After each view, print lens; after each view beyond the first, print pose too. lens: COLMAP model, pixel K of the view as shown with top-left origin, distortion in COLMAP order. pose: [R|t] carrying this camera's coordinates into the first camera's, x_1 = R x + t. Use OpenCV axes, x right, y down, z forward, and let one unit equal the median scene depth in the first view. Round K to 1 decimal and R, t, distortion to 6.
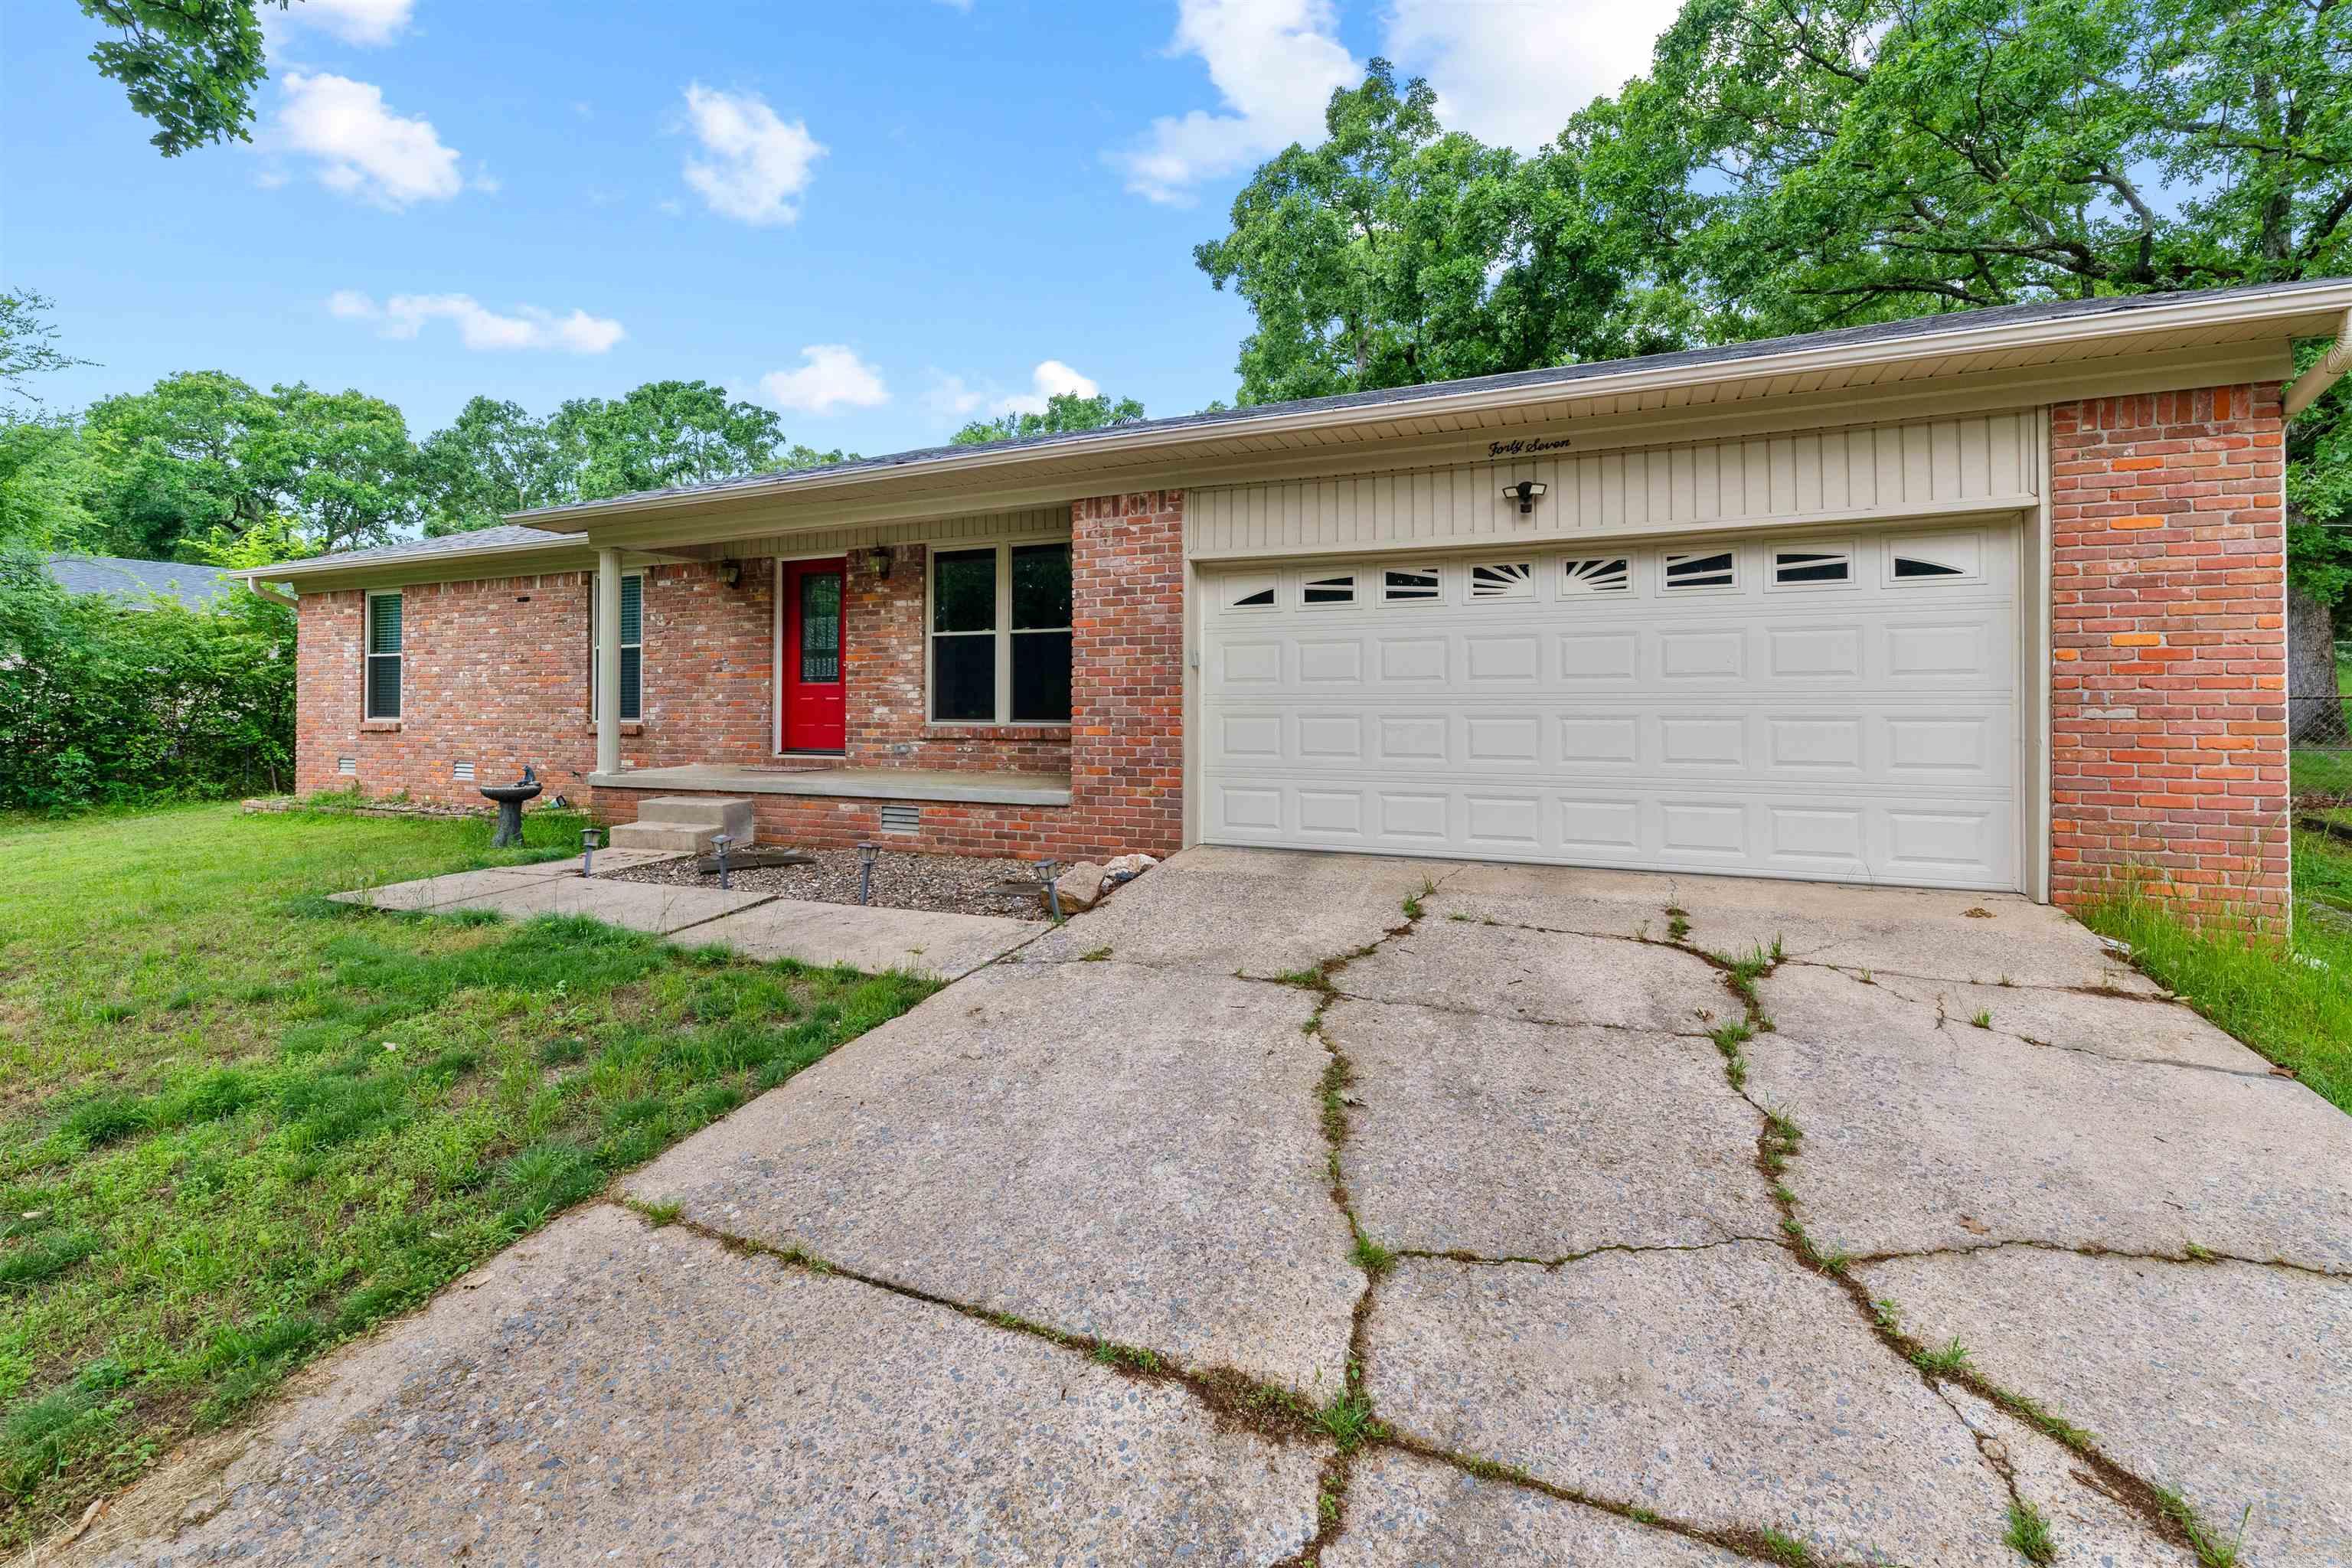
lens RADIAL K [[962.2, 0, 1180.9], [0, 962.2, 759.6], [0, 0, 1]] dist [0.004013, -0.001384]
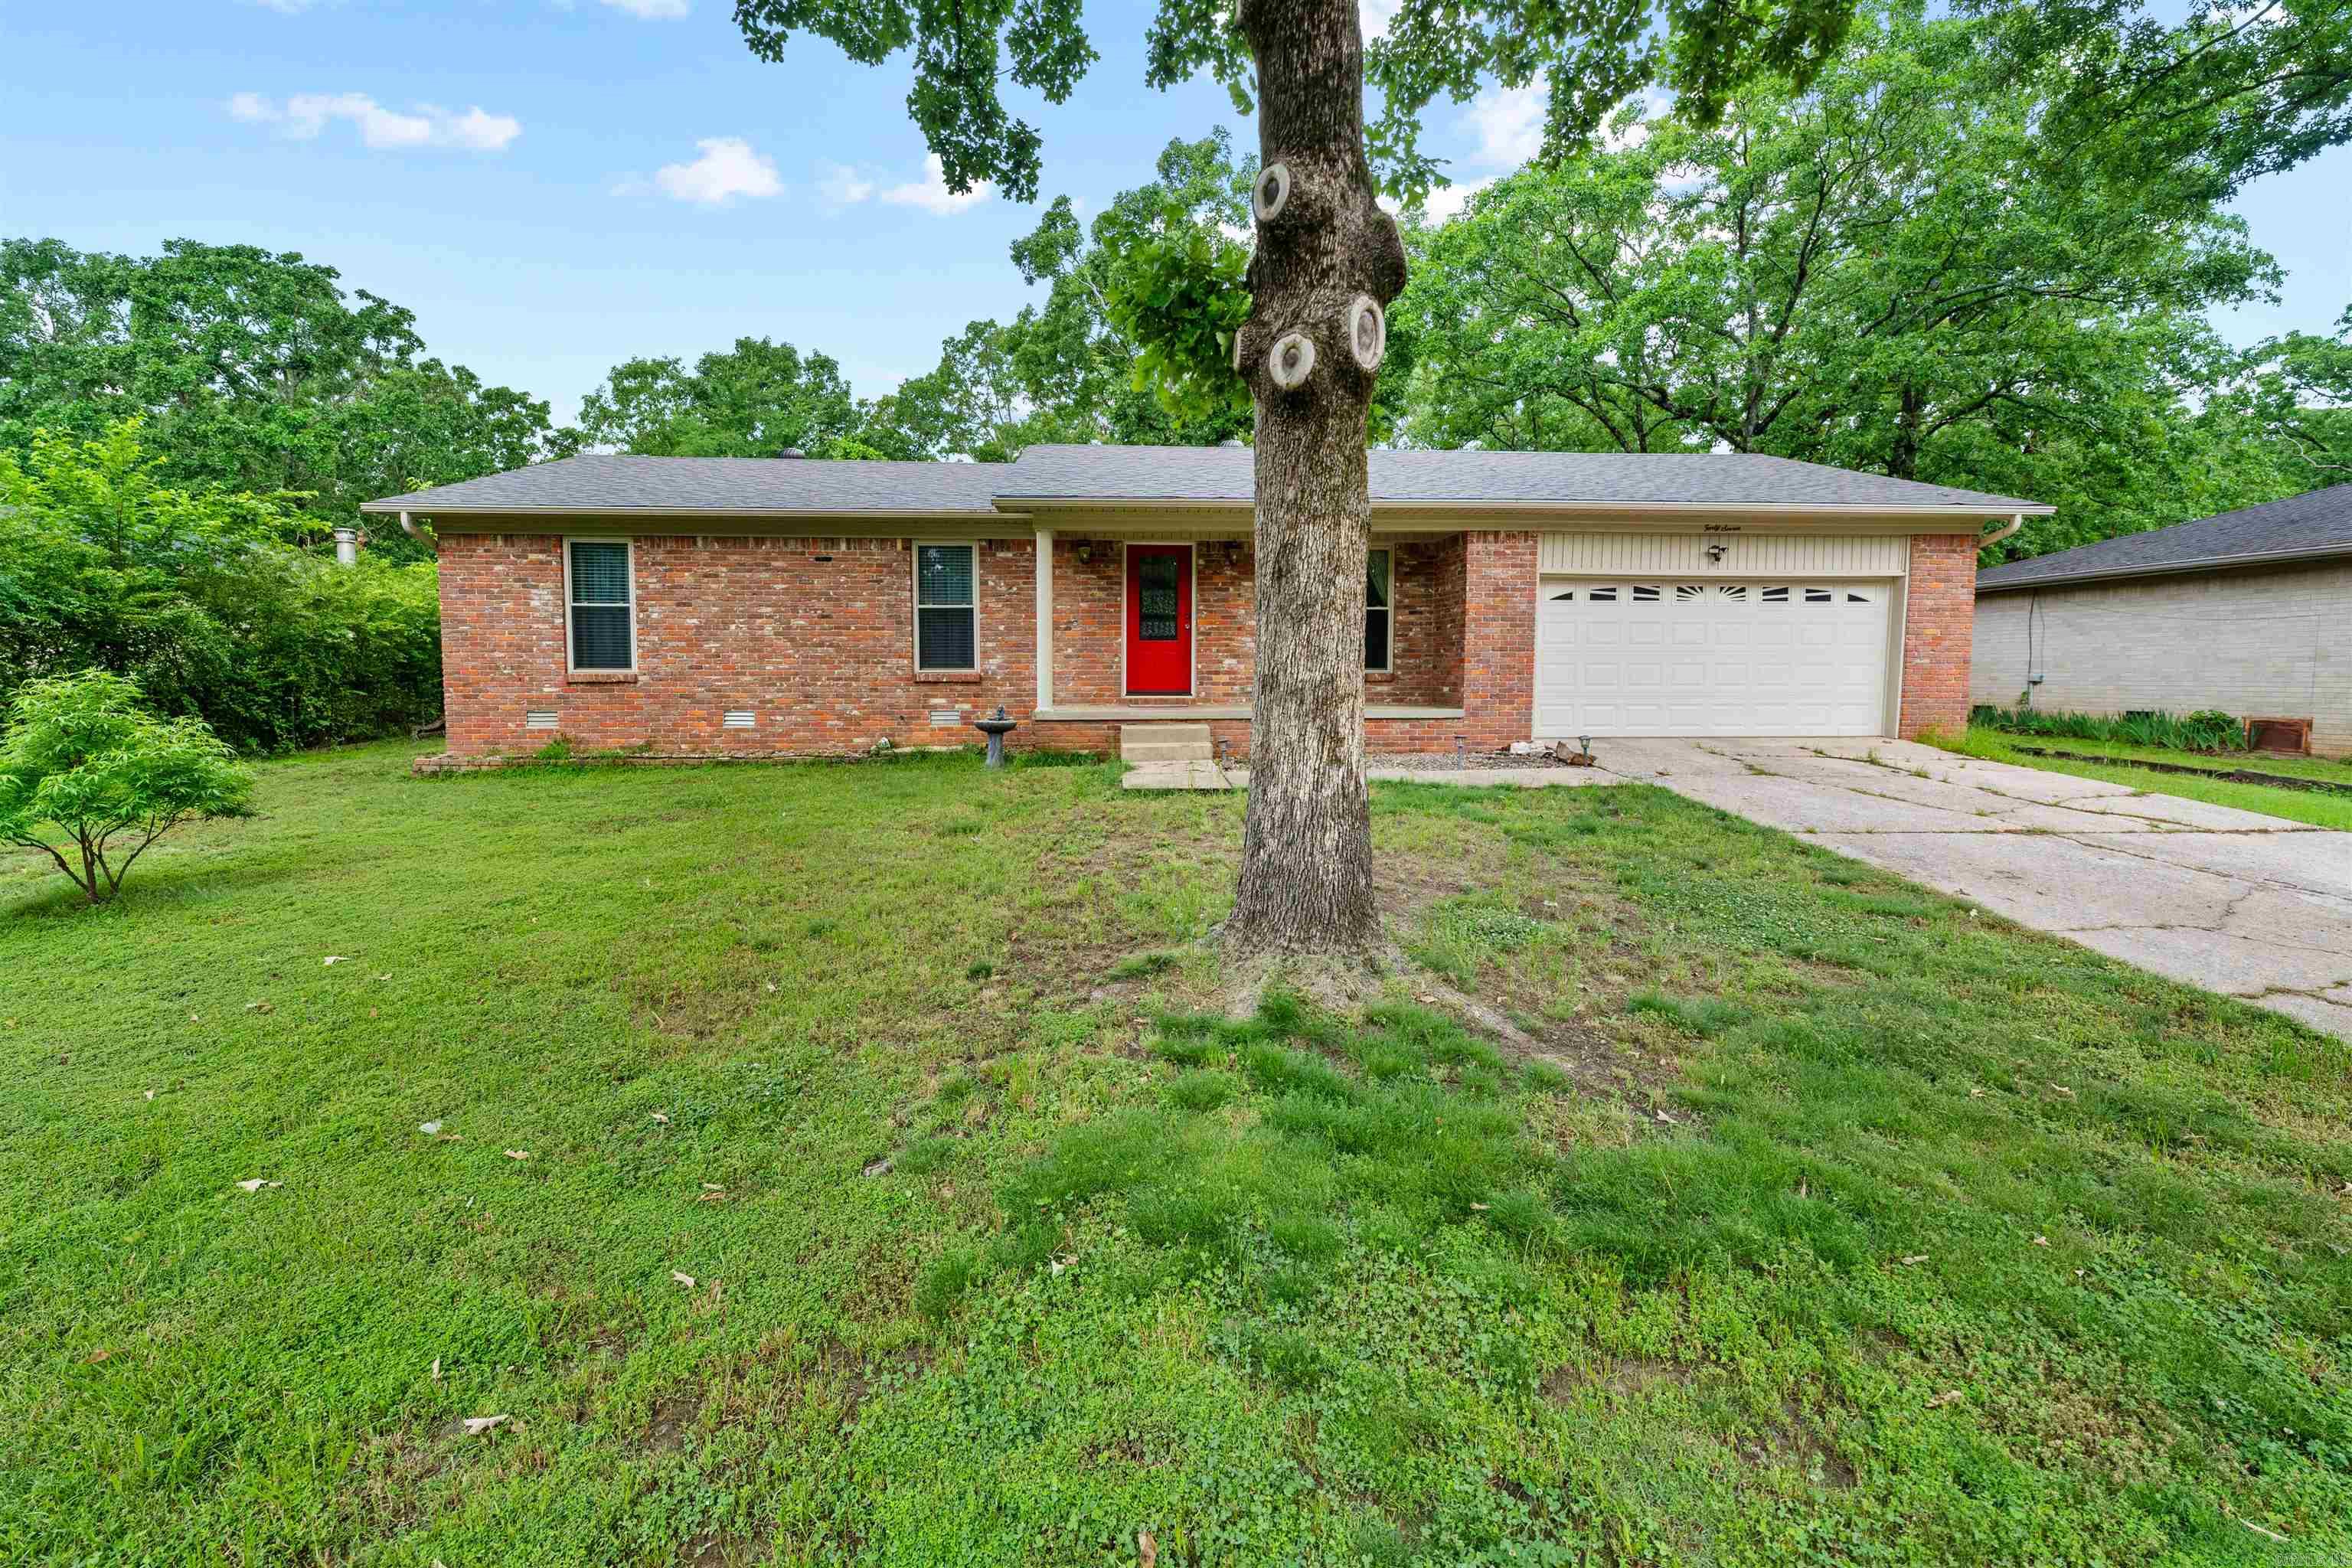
lens RADIAL K [[962.2, 0, 1158.8], [0, 962.2, 785.0], [0, 0, 1]] dist [0.004013, -0.001384]
pose [[0.891713, -0.050211, 0.449808, -1.395964], [0.023999, 0.997675, 0.063791, 0.046626], [-0.451965, -0.046089, 0.890844, -0.253423]]
